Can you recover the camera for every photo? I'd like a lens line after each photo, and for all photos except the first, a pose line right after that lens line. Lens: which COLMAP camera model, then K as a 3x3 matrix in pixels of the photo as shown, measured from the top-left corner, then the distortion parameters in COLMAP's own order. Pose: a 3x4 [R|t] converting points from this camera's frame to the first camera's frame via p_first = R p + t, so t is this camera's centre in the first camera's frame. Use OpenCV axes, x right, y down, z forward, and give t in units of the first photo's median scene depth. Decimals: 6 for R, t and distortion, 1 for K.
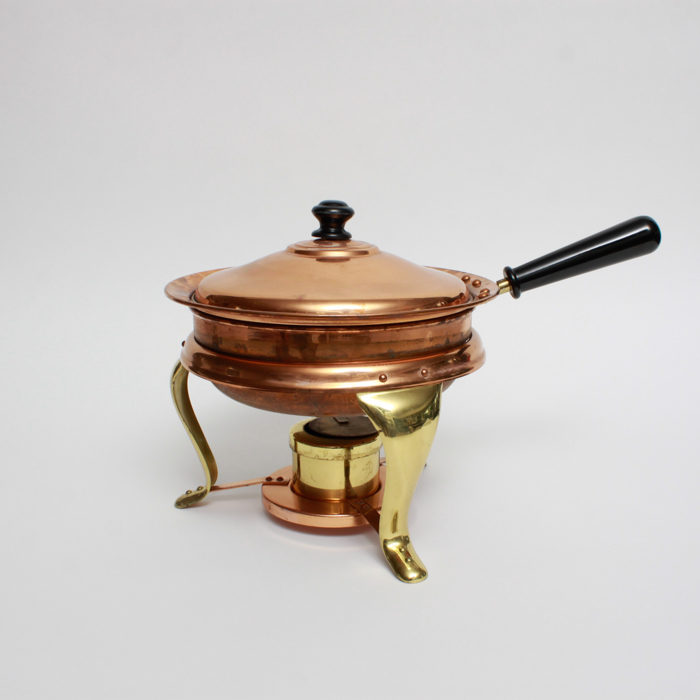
lens RADIAL K [[909.2, 0, 350.0], [0, 909.2, 350.0], [0, 0, 1]] dist [-0.218057, 0.024190]
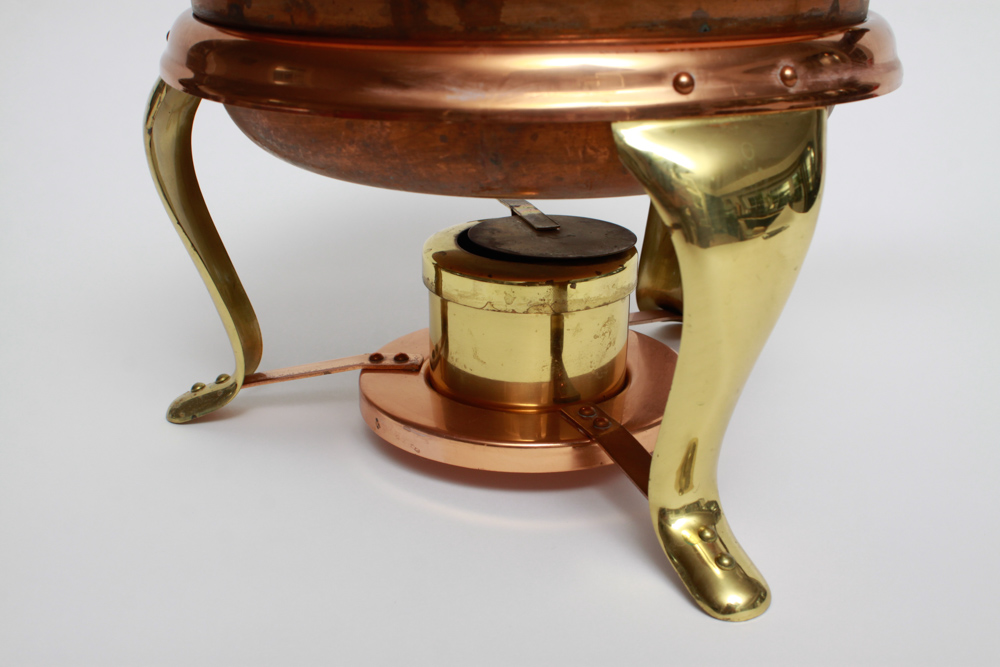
lens RADIAL K [[1219.9, 0, 500.0], [0, 1219.9, 333.5], [0, 0, 1]] dist [-0.046049, -0.003401]
pose [[0.999955, 0.008071, 0.005057, -0.034046], [-0.008600, 0.993318, 0.115086, 0.065087], [-0.004094, -0.115124, 0.993343, 0.431200]]
